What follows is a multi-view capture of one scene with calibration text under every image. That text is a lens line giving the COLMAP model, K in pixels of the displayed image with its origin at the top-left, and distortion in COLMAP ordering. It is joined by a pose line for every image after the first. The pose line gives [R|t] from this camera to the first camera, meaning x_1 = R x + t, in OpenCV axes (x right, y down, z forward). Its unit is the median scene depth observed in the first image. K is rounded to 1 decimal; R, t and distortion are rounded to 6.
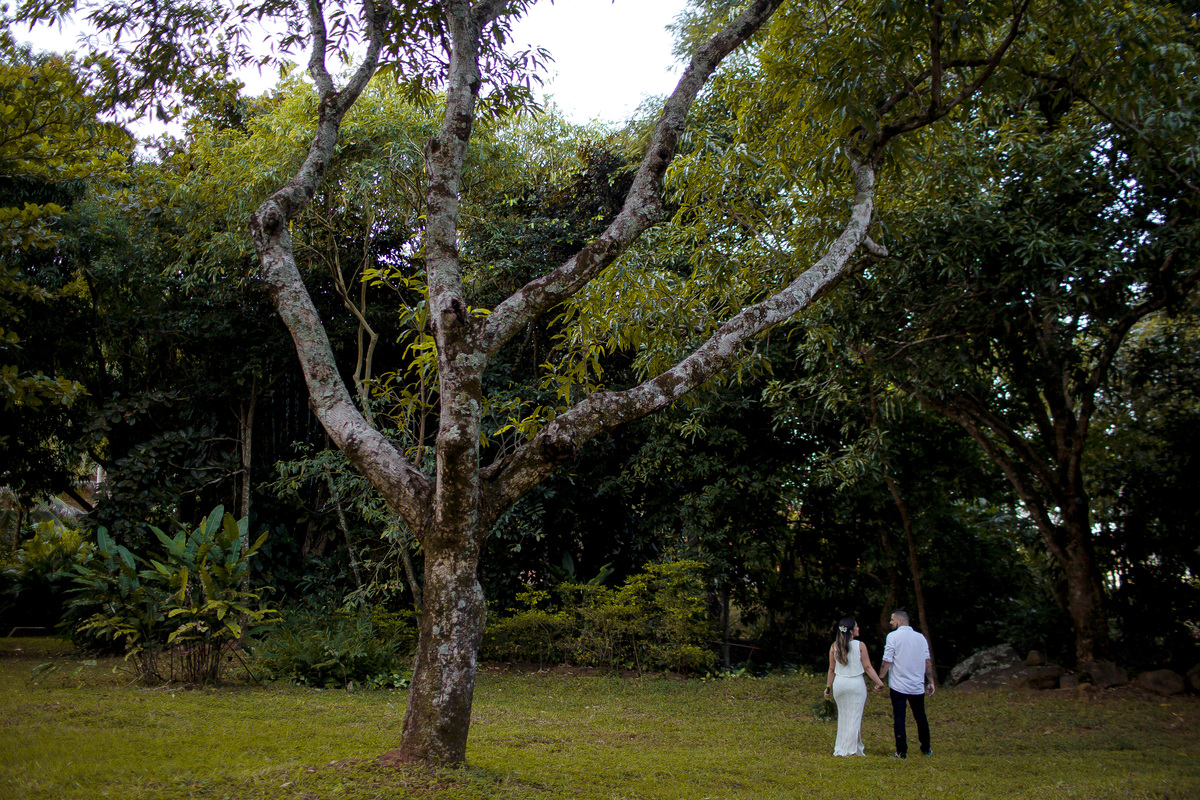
lens RADIAL K [[1158.3, 0, 608.4], [0, 1158.3, 404.7], [0, 0, 1]] dist [-0.054603, 0.000000]
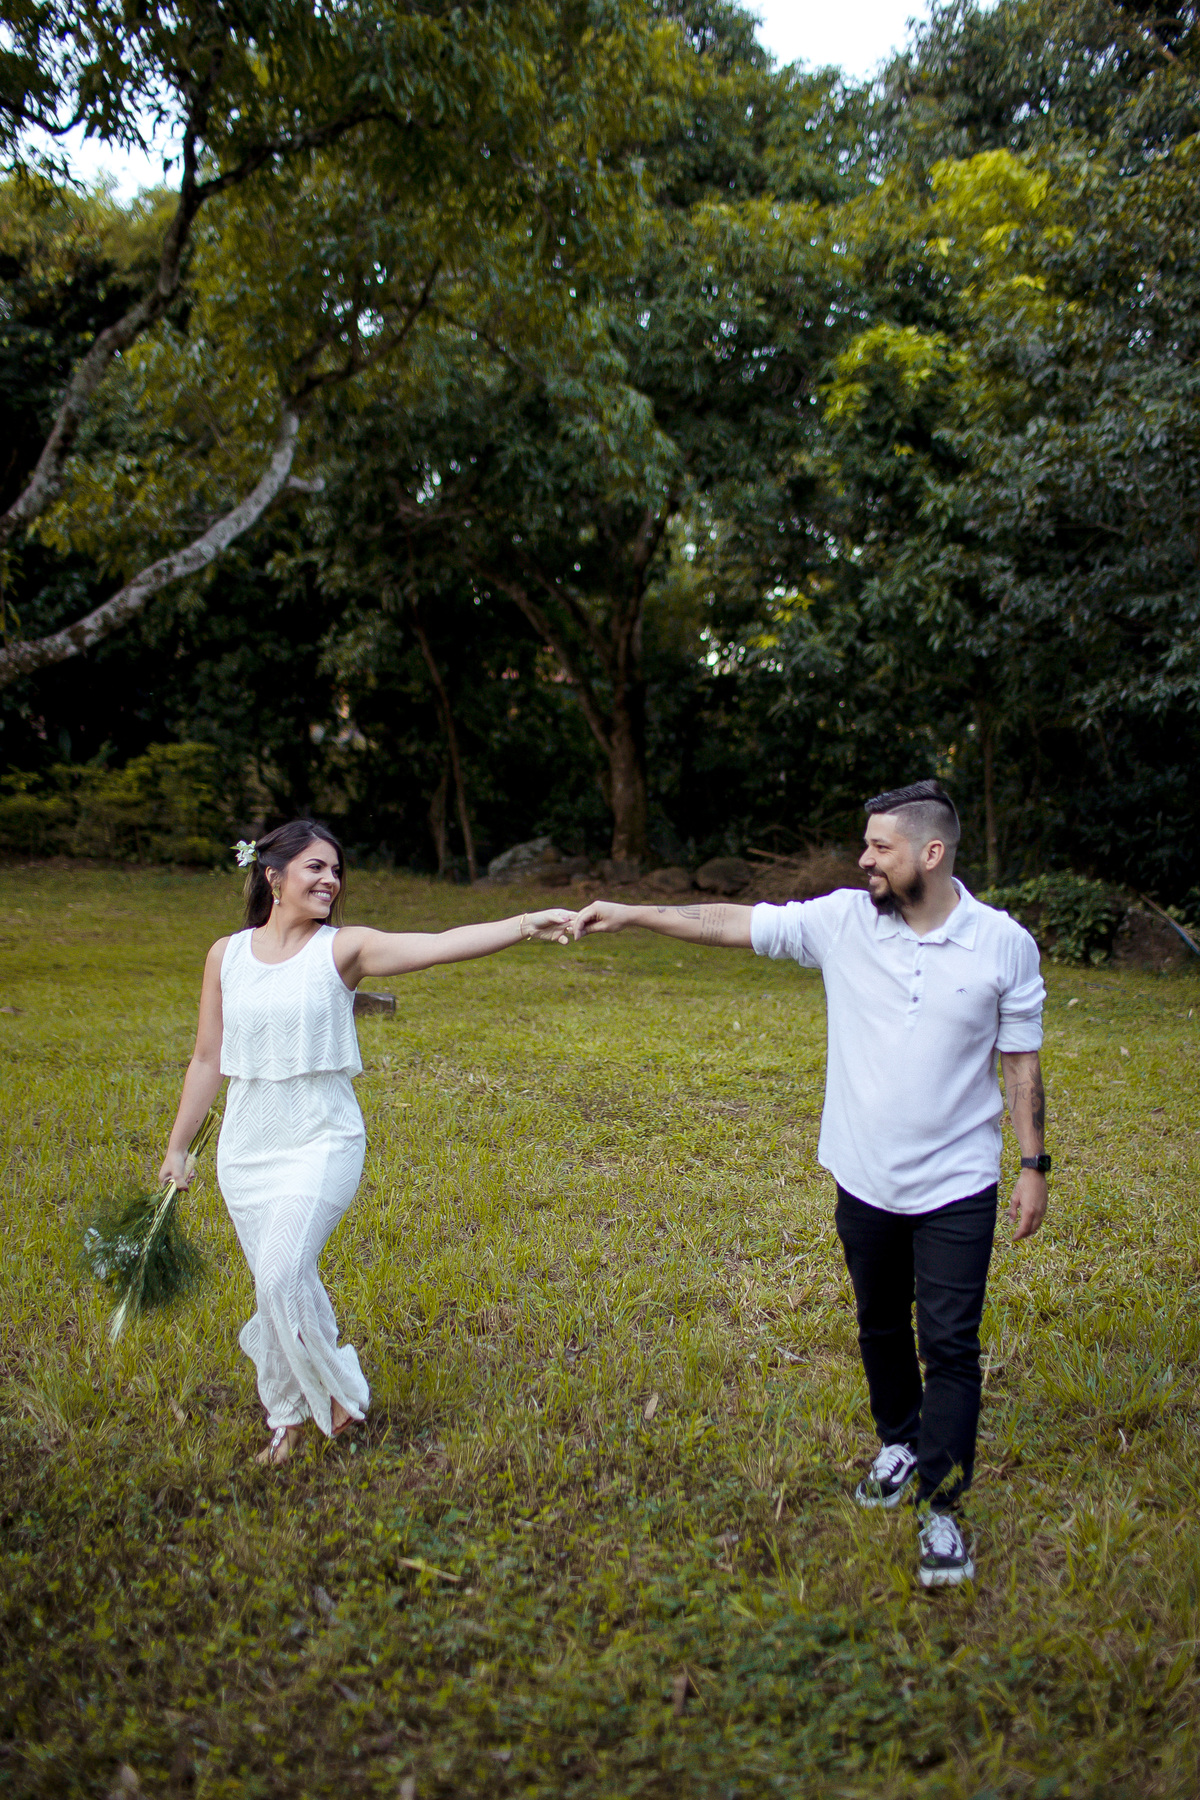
lens RADIAL K [[1737.4, 0, 591.3], [0, 1737.4, 894.7], [0, 0, 1]] dist [-0.054603, 0.000000]
pose [[0.977384, -0.004142, 0.211432, 0.084999], [-0.049618, 0.967406, 0.248321, -0.100856], [-0.205569, -0.253195, 0.945322, -0.360534]]
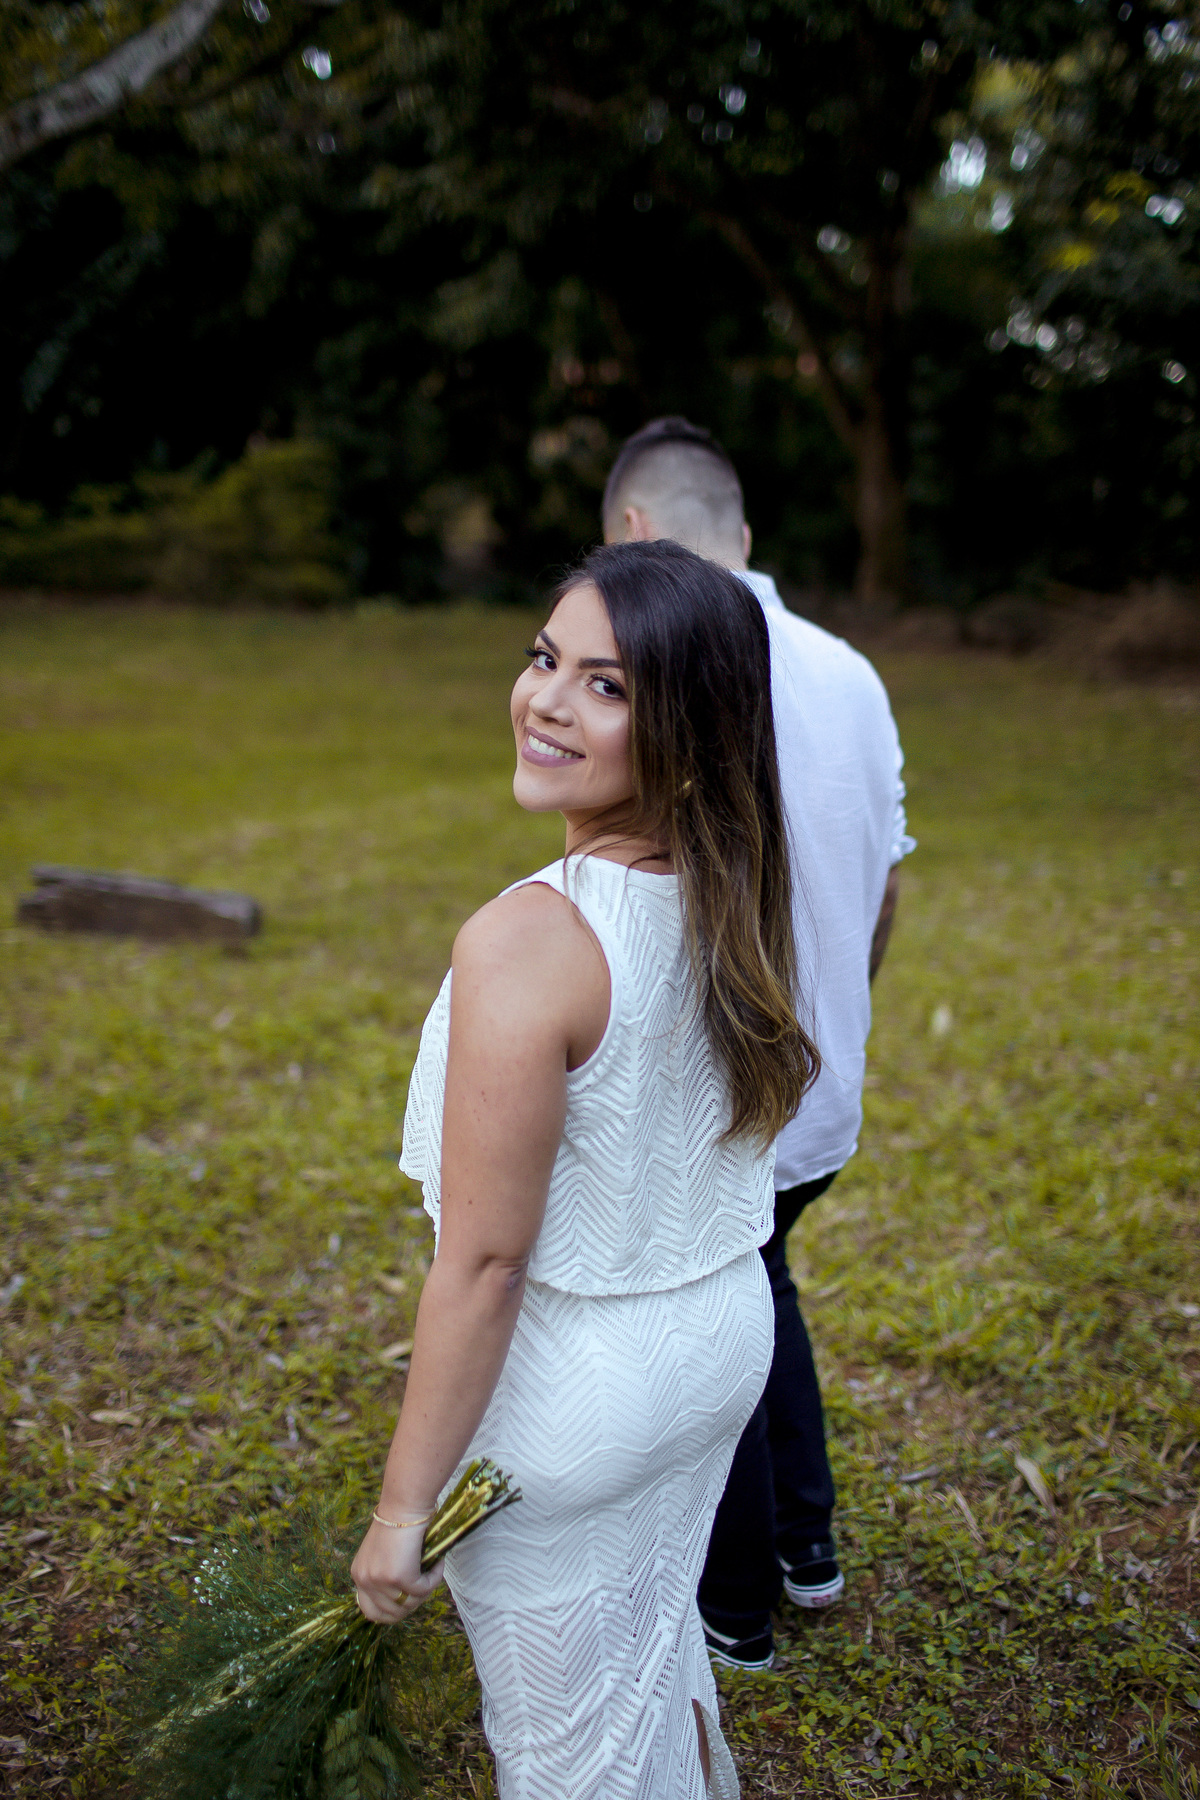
lens RADIAL K [[1737.4, 0, 593.2], [0, 1737.4, 892.8], [0, 0, 1]] dist [-0.054603, 0.000000]
pose [[0.998931, -0.008911, 0.045355, 0.195465], [-0.009924, 0.917013, 0.398733, -0.031783], [-0.045144, -0.398757, 0.915945, -0.047584]]
